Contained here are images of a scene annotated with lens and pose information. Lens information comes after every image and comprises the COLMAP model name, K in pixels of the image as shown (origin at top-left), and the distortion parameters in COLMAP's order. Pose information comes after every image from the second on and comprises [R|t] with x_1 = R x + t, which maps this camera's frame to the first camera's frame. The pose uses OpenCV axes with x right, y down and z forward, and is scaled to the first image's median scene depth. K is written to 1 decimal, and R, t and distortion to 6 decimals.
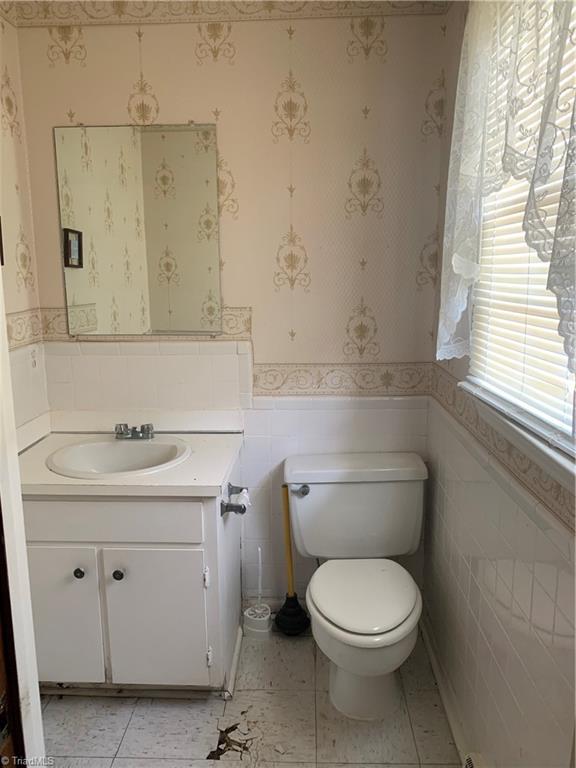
lens RADIAL K [[586.0, 0, 288.0], [0, 586.0, 384.0], [0, 0, 1]] dist [0.016174, -0.012550]
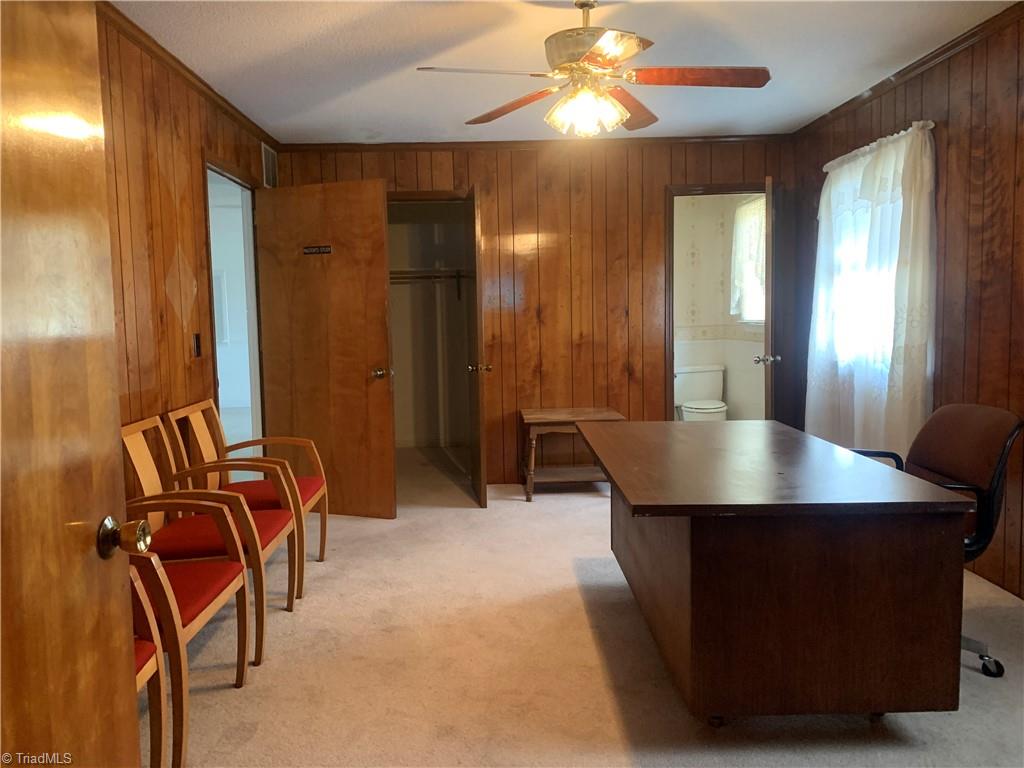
lens RADIAL K [[781.3, 0, 506.4], [0, 781.3, 376.8], [0, 0, 1]] dist [0.016174, -0.012550]
pose [[0.998597, -0.021213, 0.048525, -0.869308], [0.026046, 0.994522, -0.101229, 0.517488], [-0.046111, 0.102351, 0.993679, -2.307373]]
